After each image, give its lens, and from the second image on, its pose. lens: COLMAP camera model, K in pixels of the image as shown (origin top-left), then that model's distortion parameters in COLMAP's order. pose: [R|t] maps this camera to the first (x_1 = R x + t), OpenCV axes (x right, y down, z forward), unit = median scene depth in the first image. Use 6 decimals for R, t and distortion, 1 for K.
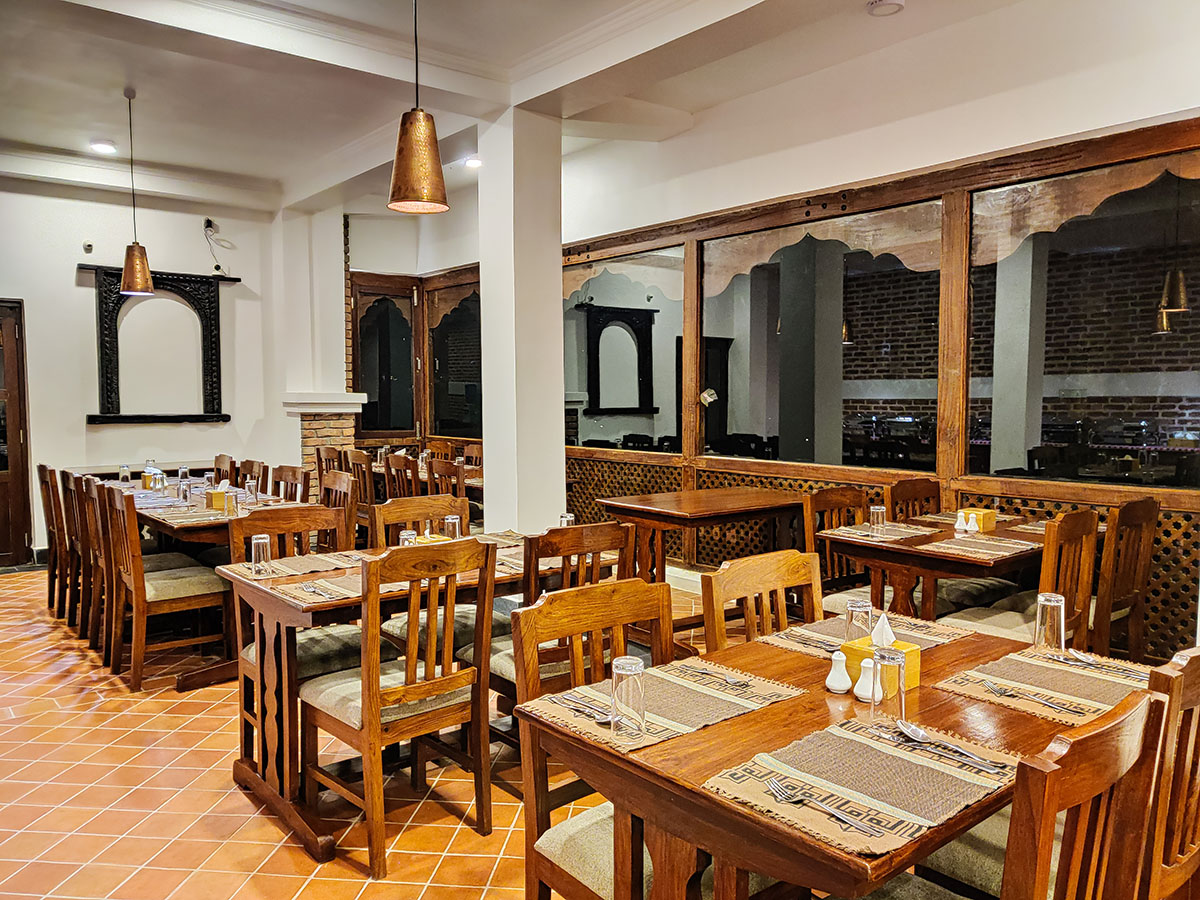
lens RADIAL K [[915.5, 0, 603.8], [0, 915.5, 453.6], [0, 0, 1]] dist [0.035091, -0.011821]
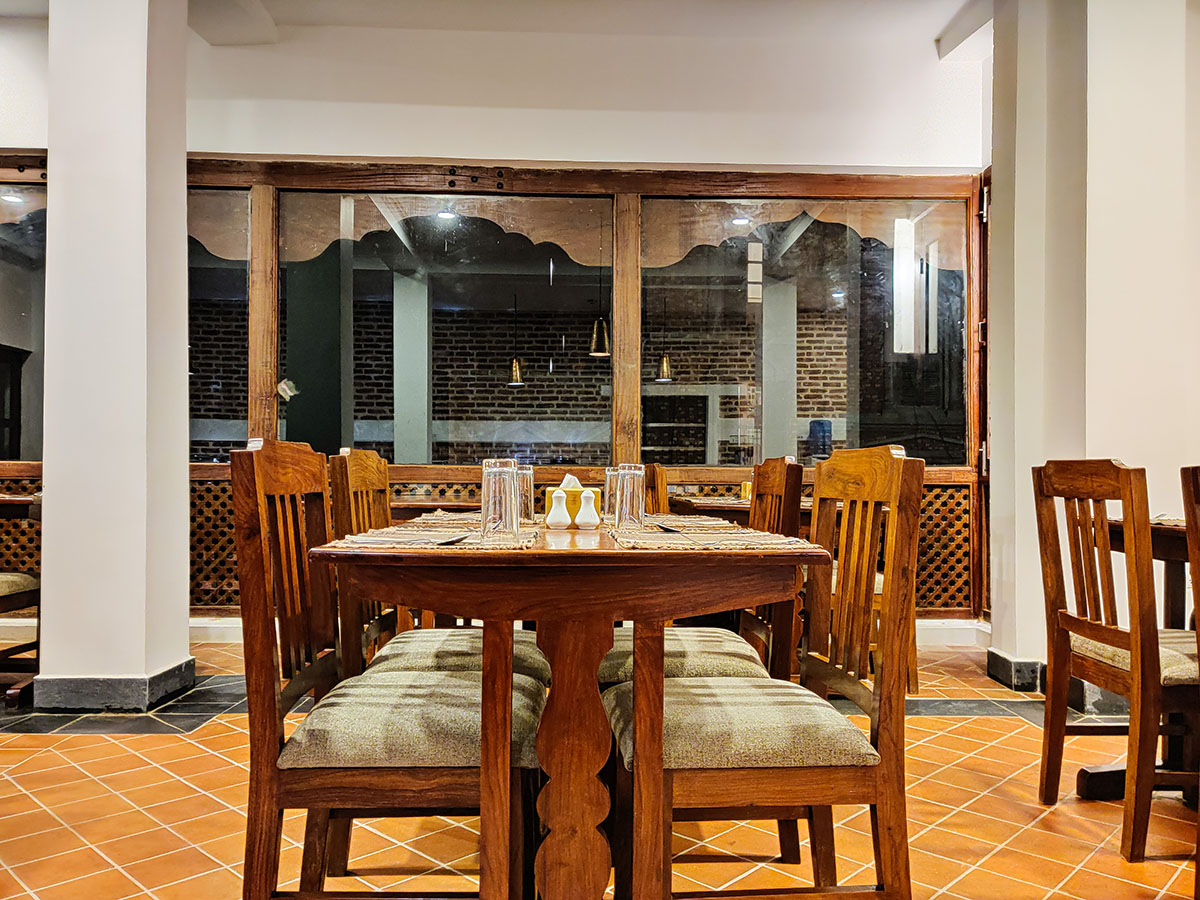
lens RADIAL K [[915.5, 0, 603.3], [0, 915.5, 456.3], [0, 0, 1]] dist [0.035091, -0.011821]
pose [[0.631922, 0.026239, 0.774587, -0.187293], [0.035650, 0.997385, -0.062870, 0.031273], [-0.774211, 0.067343, 0.629334, 0.180572]]
